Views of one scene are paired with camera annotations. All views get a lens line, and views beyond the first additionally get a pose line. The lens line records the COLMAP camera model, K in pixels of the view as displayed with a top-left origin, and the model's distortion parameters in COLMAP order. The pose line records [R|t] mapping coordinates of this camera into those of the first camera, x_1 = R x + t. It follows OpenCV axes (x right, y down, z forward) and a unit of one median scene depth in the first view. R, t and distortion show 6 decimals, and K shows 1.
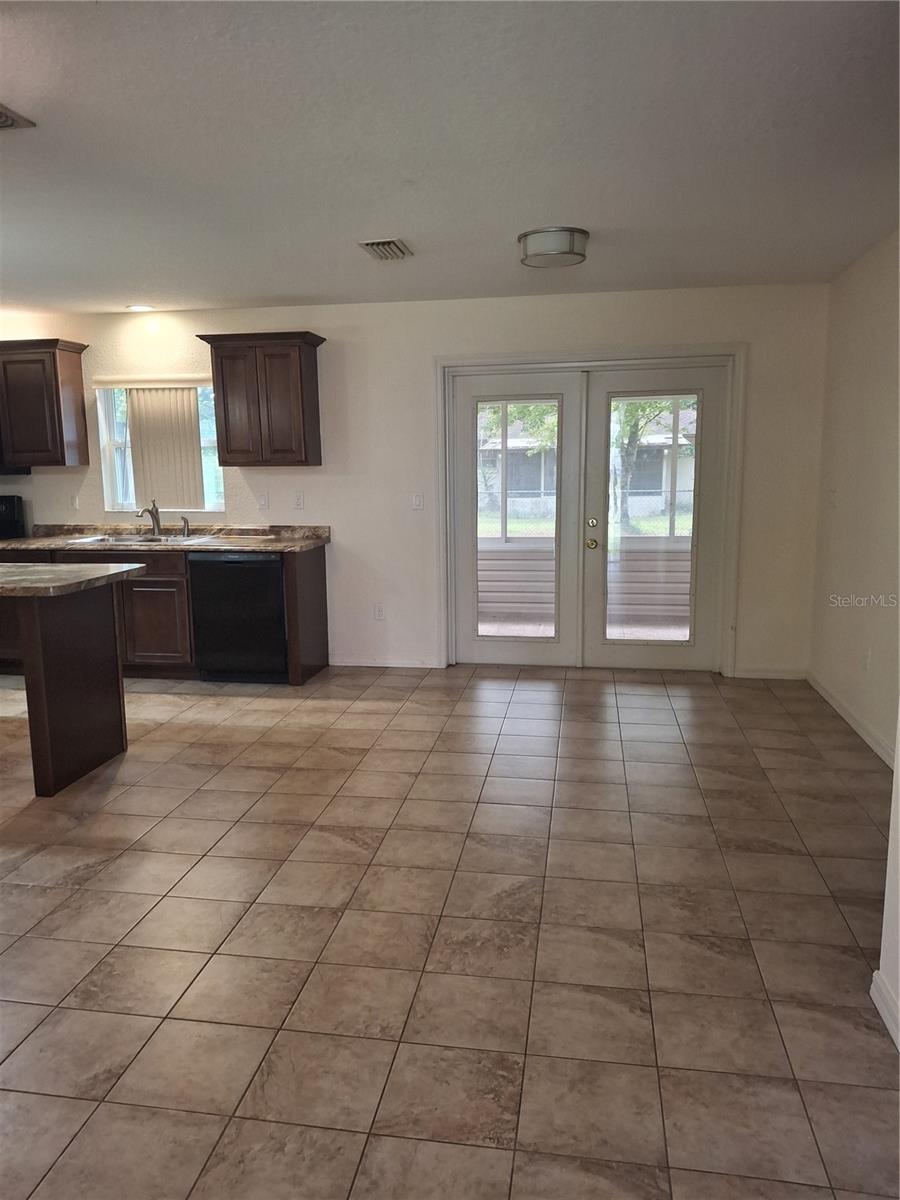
lens RADIAL K [[898.5, 0, 450.0], [0, 898.5, 600.0], [0, 0, 1]] dist [-0.007908, -0.006624]
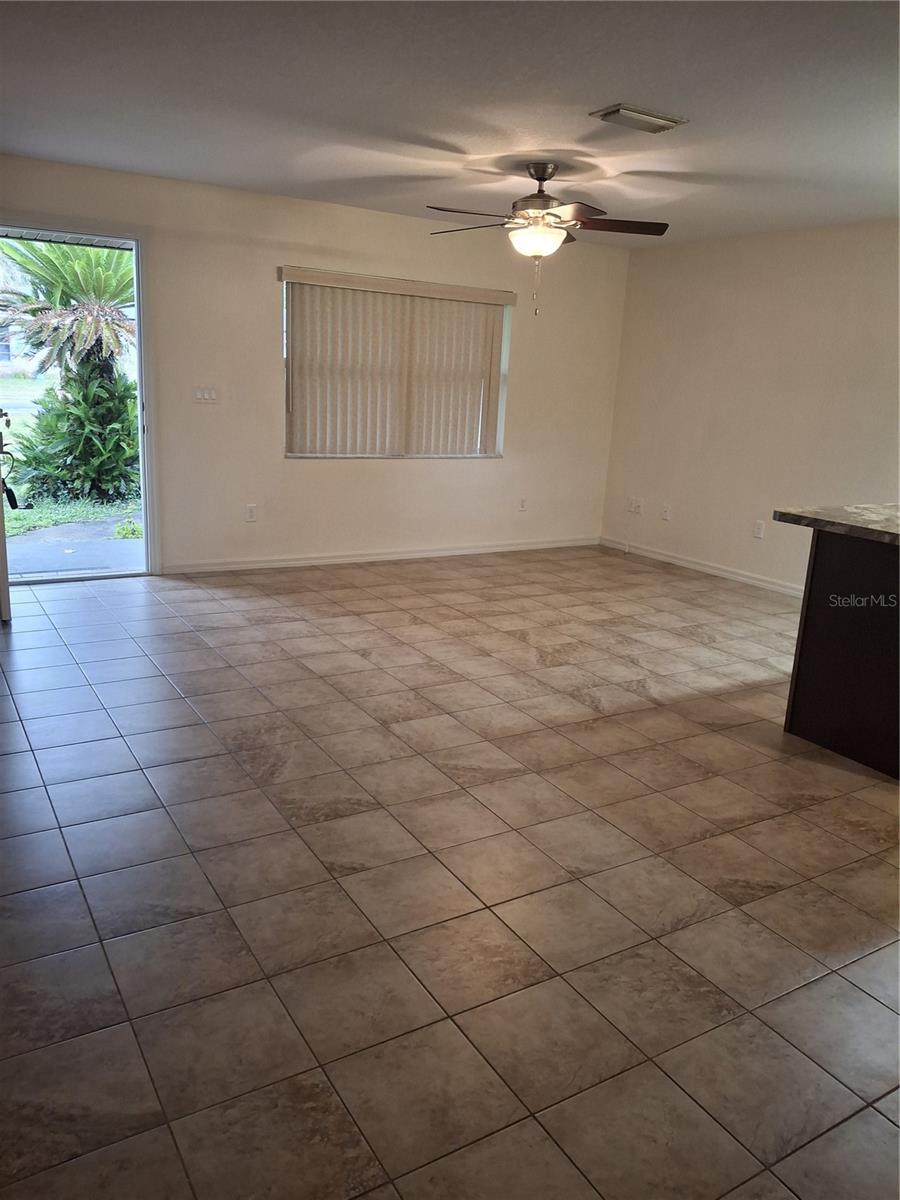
lens RADIAL K [[898.5, 0, 450.0], [0, 898.5, 600.0], [0, 0, 1]] dist [-0.007908, -0.006624]
pose [[-0.770510, 0.121085, -0.625821, 0.494050], [-0.148314, 0.920791, 0.360760, -0.243379], [0.619933, 0.370787, -0.691520, 1.605287]]
